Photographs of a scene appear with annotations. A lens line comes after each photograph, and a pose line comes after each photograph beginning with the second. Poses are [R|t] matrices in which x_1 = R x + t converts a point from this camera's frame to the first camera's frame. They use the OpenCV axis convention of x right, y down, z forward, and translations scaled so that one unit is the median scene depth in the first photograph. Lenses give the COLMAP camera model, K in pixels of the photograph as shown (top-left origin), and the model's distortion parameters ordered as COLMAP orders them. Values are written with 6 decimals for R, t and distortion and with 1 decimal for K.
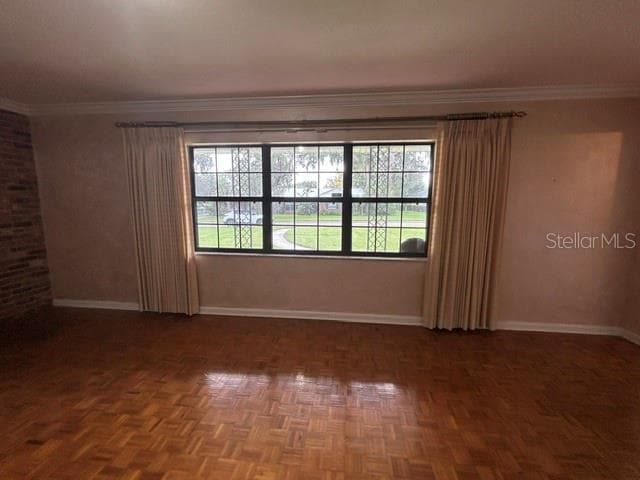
lens RADIAL K [[284.3, 0, 319.6], [0, 284.3, 238.6], [0, 0, 1]] dist [0.003465, 0.001040]
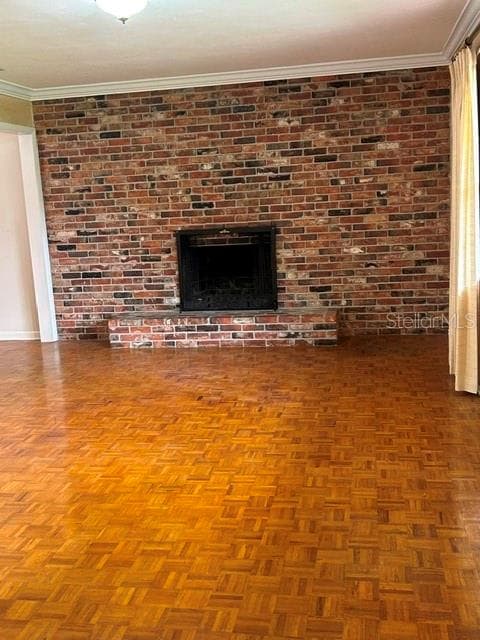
lens RADIAL K [[717.8, 0, 236.3], [0, 717.8, 315.6], [0, 0, 1]] dist [0.100948, 0.000000]
pose [[-0.071410, 0.166346, -0.983478, 0.949118], [-0.085472, 0.981348, 0.172192, -0.079867], [0.993778, 0.096356, -0.055860, 0.641098]]
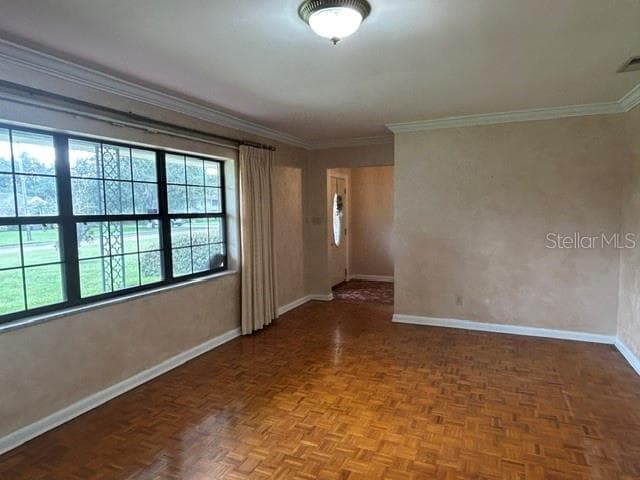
lens RADIAL K [[427.1, 0, 318.6], [0, 427.1, 239.2], [0, 0, 1]] dist [0.003841, 0.005495]
pose [[0.297995, -0.079474, 0.951253, -0.954933], [0.144073, 0.988857, 0.037482, -0.053219], [-0.943632, 0.125880, 0.306125, 0.204066]]
